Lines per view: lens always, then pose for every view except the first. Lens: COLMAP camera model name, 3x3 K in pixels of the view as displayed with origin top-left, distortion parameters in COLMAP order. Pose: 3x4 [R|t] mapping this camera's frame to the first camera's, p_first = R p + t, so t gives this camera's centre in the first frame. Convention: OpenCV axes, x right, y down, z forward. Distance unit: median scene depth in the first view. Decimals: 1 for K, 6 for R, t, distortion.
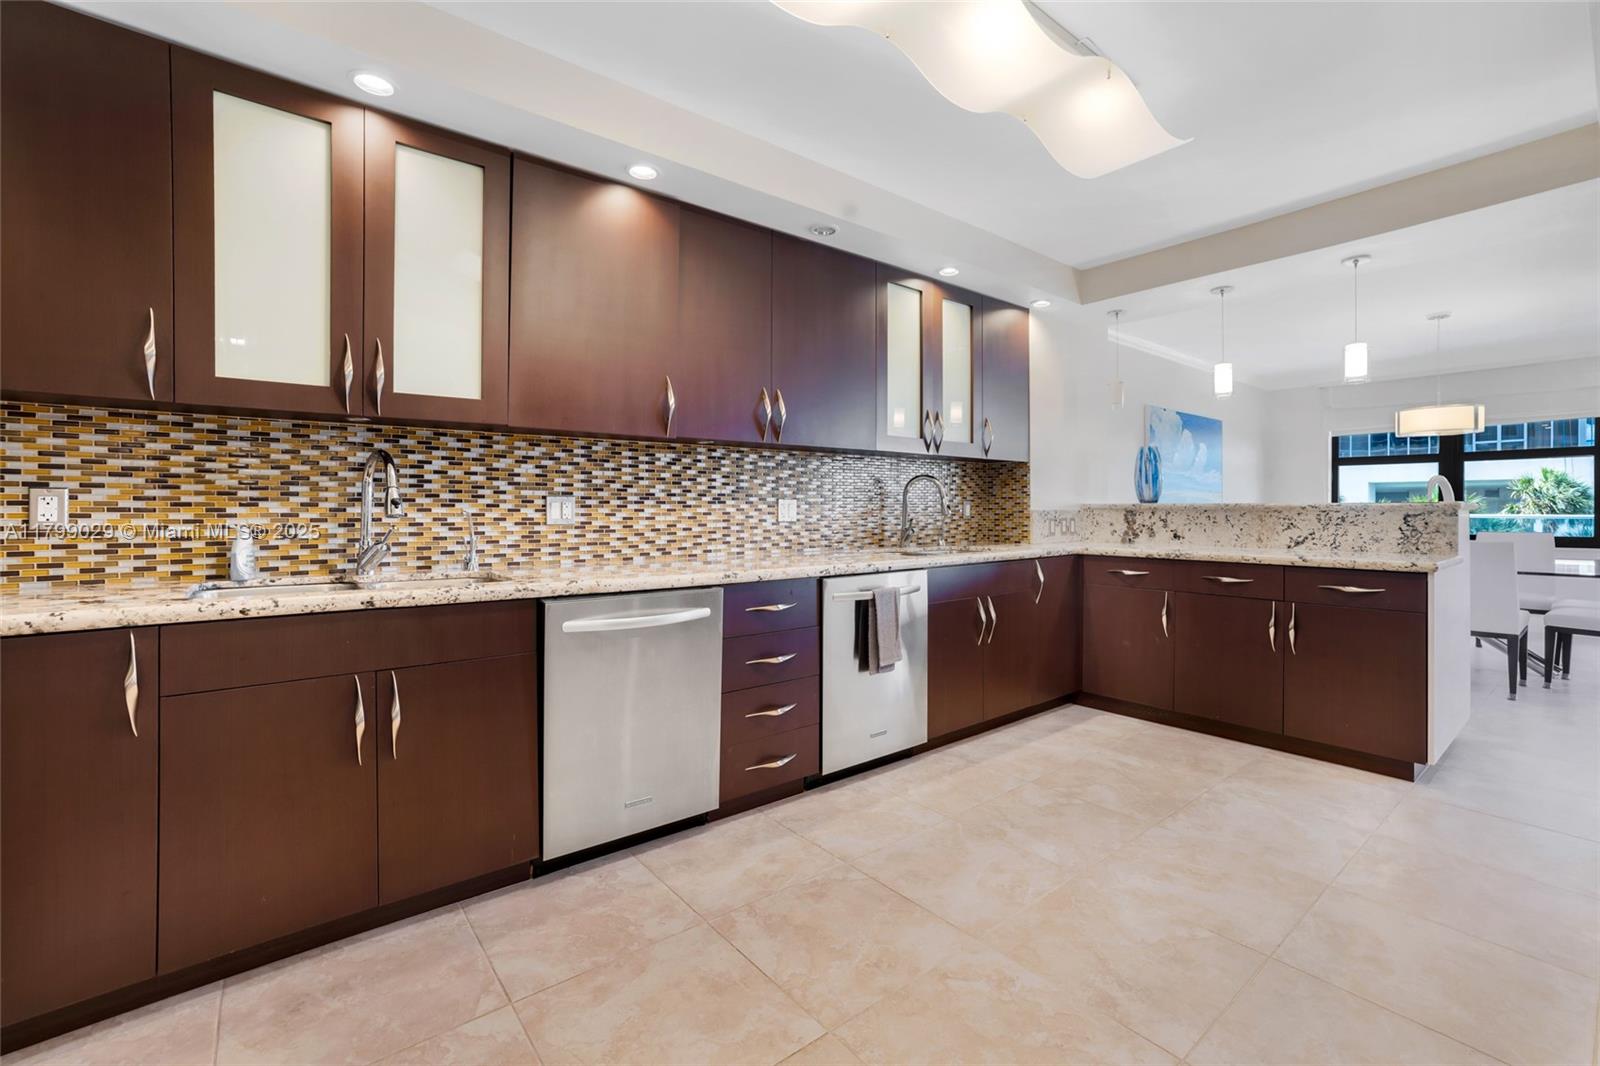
lens RADIAL K [[675.4, 0, 815.2], [0, 675.4, 506.4], [0, 0, 1]] dist [-0.039145, 0.022057]
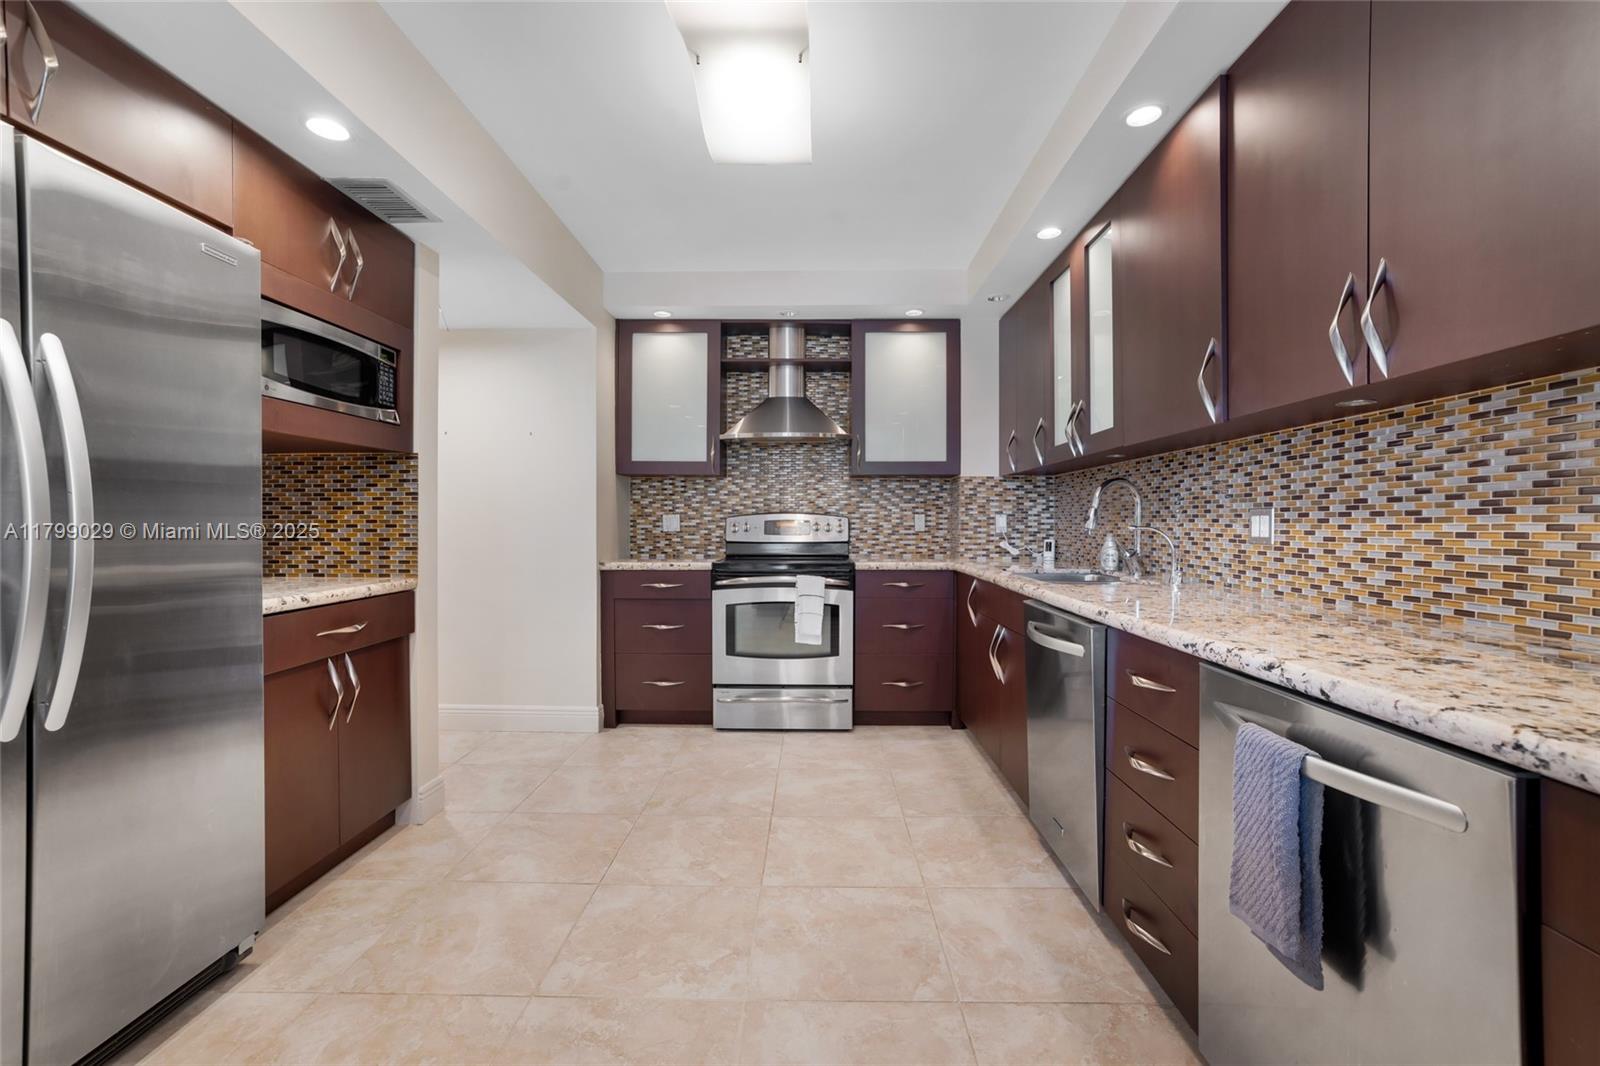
lens RADIAL K [[710.0, 0, 799.8], [0, 710.0, 528.3], [0, 0, 1]] dist [-0.052336, 0.026491]
pose [[-0.654952, 0.005111, -0.755653, 0.638019], [0.001131, 0.999983, 0.005783, 0.003067], [0.755669, 0.002933, -0.654947, 1.180366]]
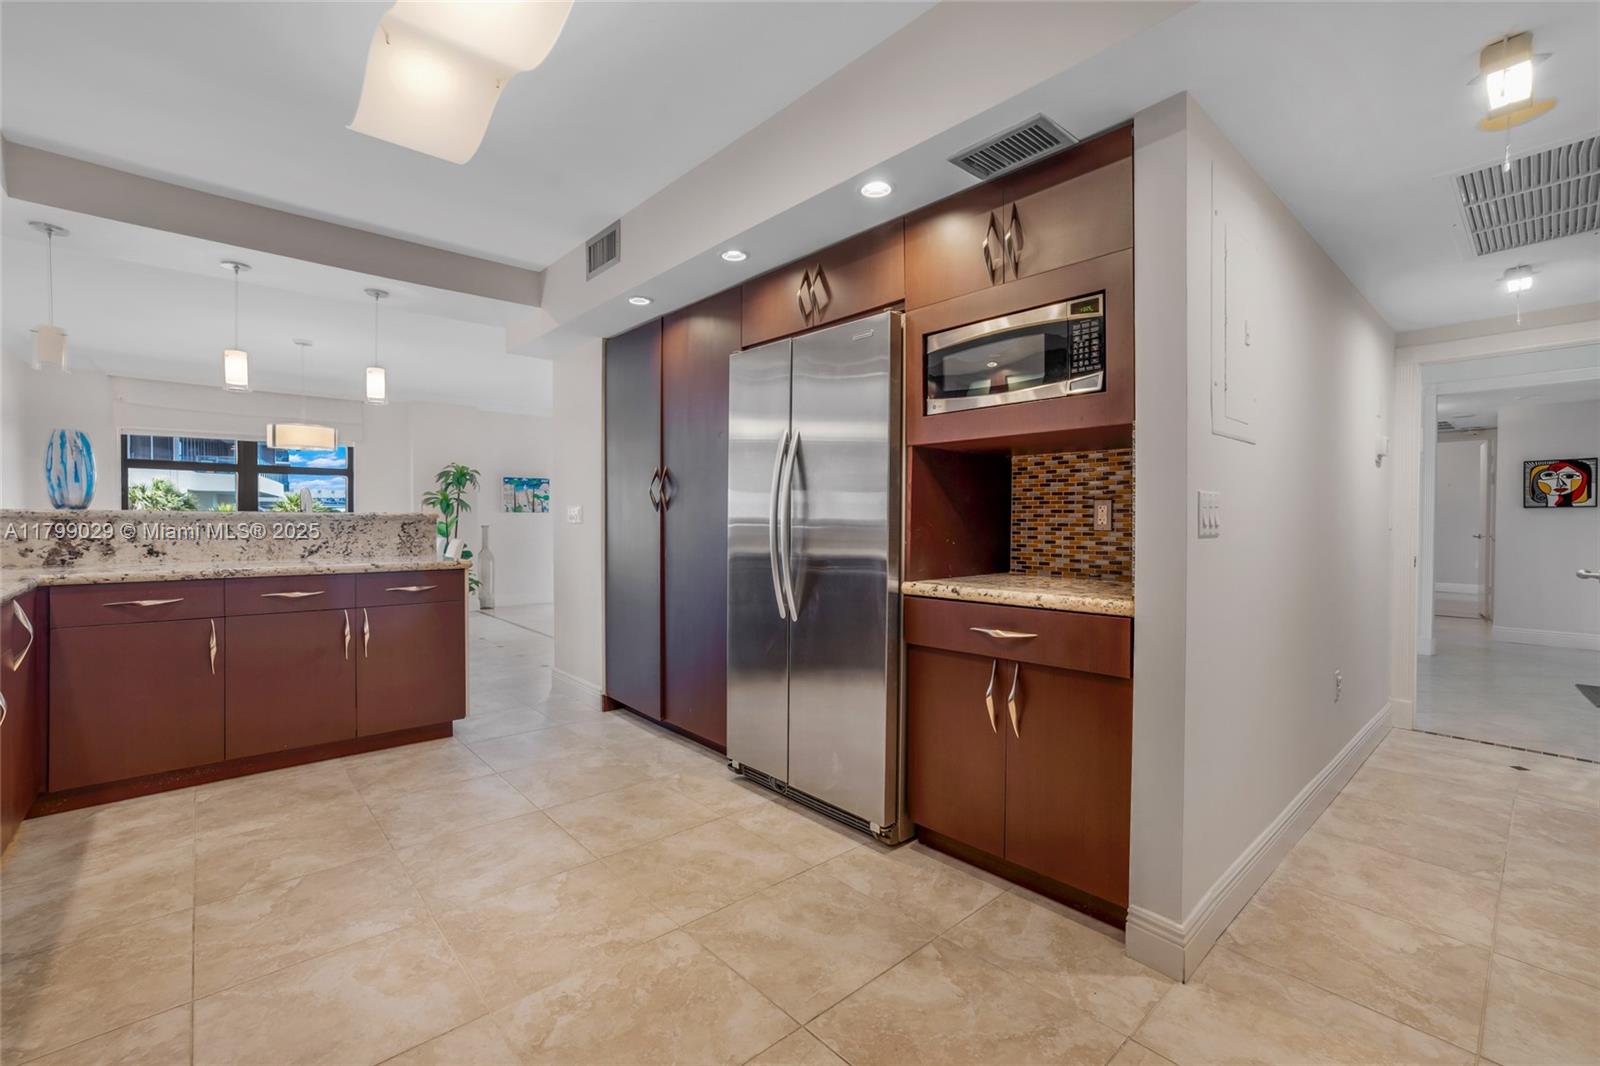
lens RADIAL K [[690.3, 0, 798.6], [0, 690.3, 529.0], [0, 0, 1]] dist [-0.041852, 0.024058]
pose [[-0.032764, -0.014256, 0.999361, -0.458419], [-0.007603, 0.999873, 0.014014, 0.000531], [-0.999434, -0.007139, -0.032868, 0.444368]]
